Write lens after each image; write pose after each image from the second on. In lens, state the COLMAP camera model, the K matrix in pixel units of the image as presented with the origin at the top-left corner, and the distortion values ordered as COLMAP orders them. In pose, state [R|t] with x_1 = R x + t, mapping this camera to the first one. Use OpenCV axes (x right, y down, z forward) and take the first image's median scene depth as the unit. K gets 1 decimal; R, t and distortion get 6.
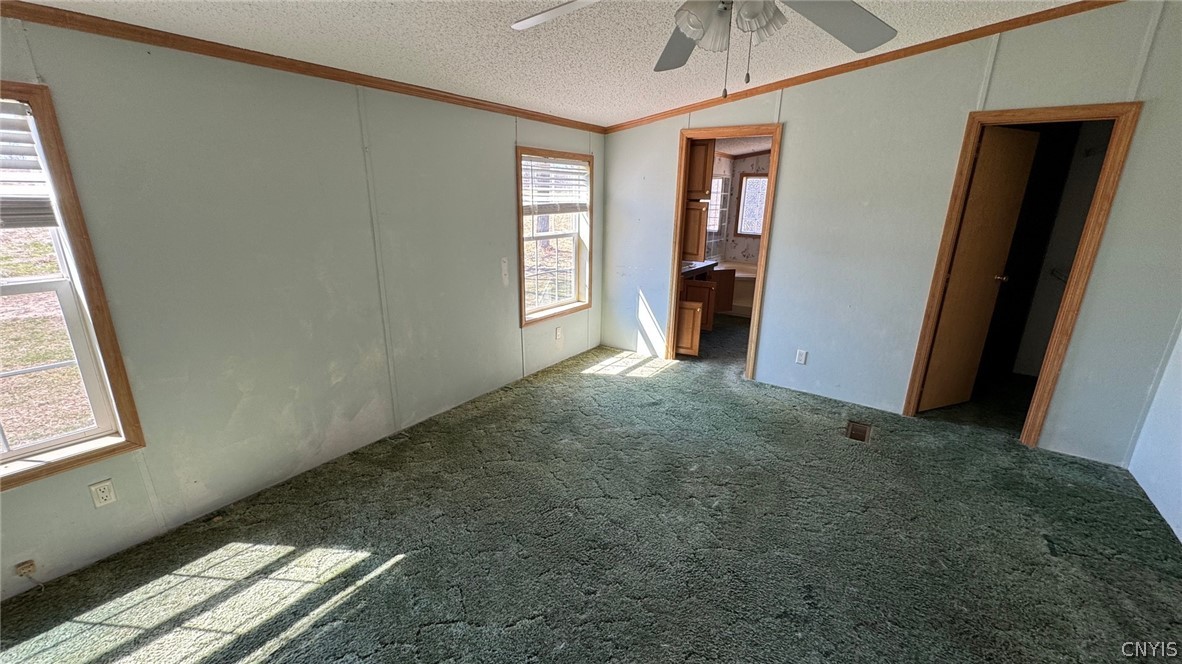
lens RADIAL K [[471.4, 0, 584.3], [0, 471.4, 332.4], [0, 0, 1]] dist [-0.002645, -0.000573]
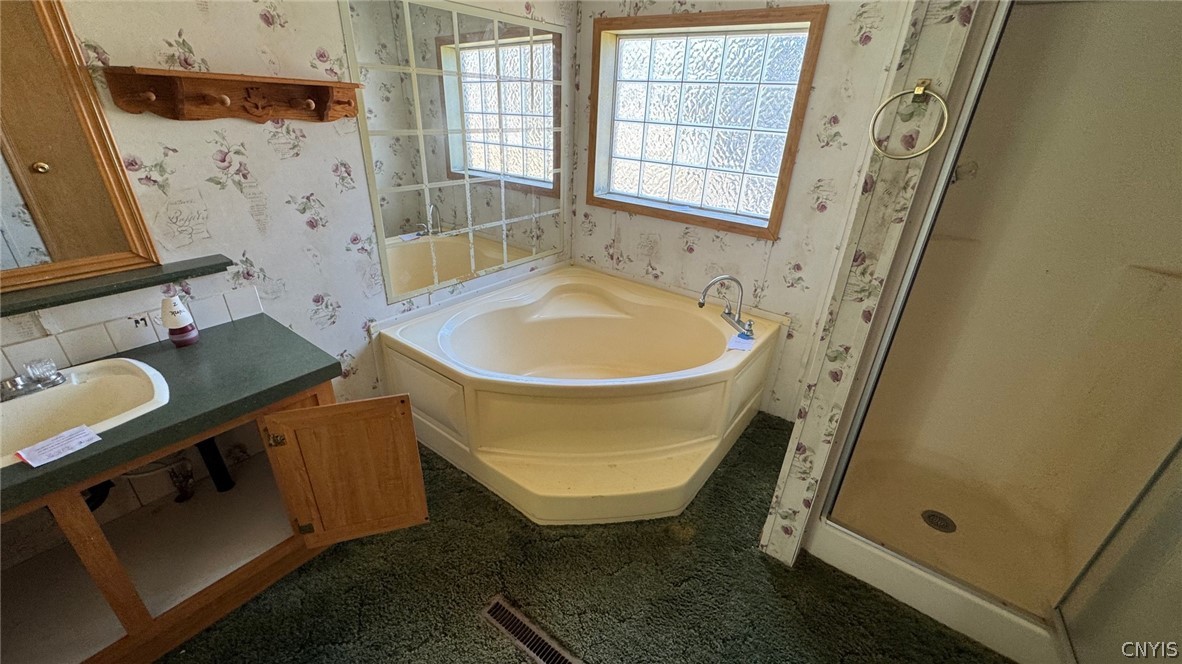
lens RADIAL K [[471.4, 0, 592.1], [0, 471.4, 334.2], [0, 0, 1]] dist [-0.002645, -0.000573]
pose [[0.999371, 0.035321, -0.003226, 0.333961], [-0.034236, 0.984423, 0.172450, -0.169125], [0.009267, -0.172231, 0.985013, 0.614309]]
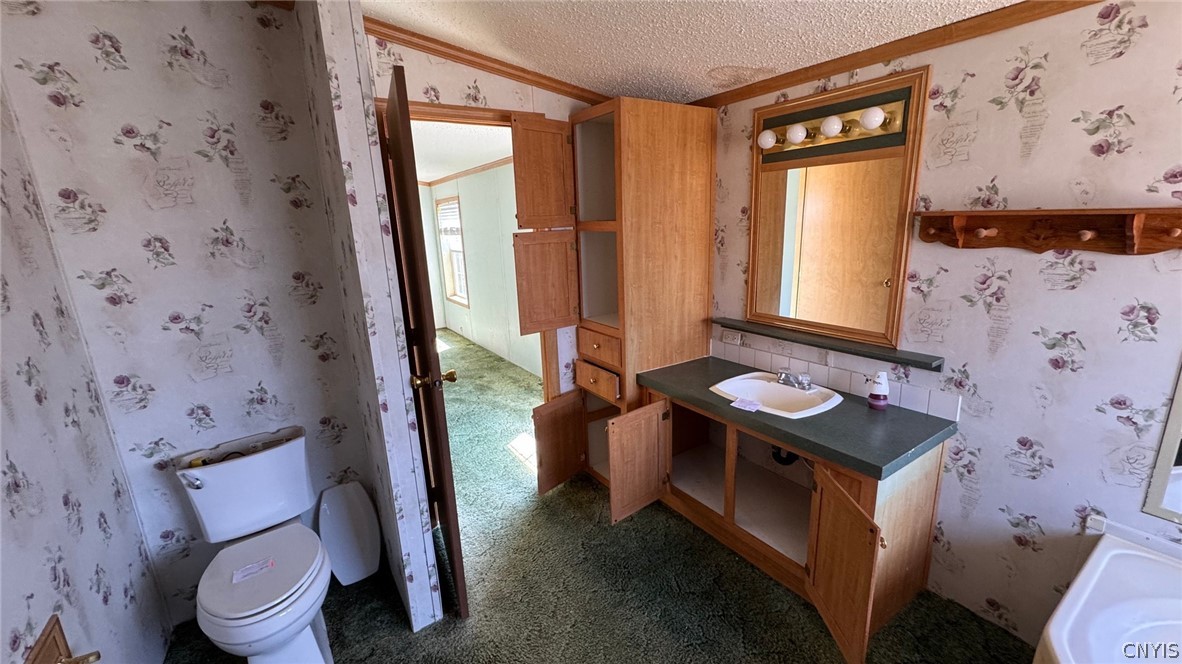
lens RADIAL K [[471.4, 0, 588.4], [0, 471.4, 332.7], [0, 0, 1]] dist [-0.002645, -0.000573]
pose [[-0.350135, 0.226985, -0.908781, 0.444149], [-0.223707, 0.921857, 0.316441, -0.210164], [0.909594, 0.314097, -0.271996, 0.726670]]
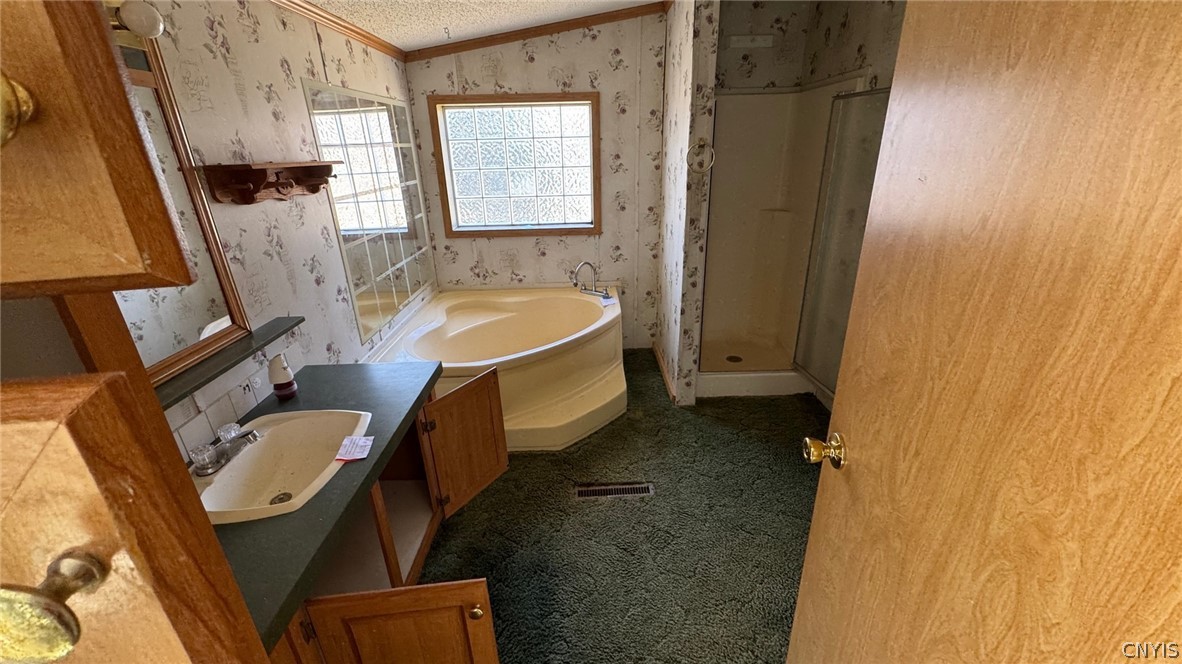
lens RADIAL K [[471.4, 0, 592.7], [0, 471.4, 334.9], [0, 0, 1]] dist [-0.002645, -0.000573]
pose [[0.797063, -0.256204, 0.546855, 0.155766], [0.201651, 0.966484, 0.158888, -0.159315], [-0.569234, -0.016370, 0.822013, 0.540846]]
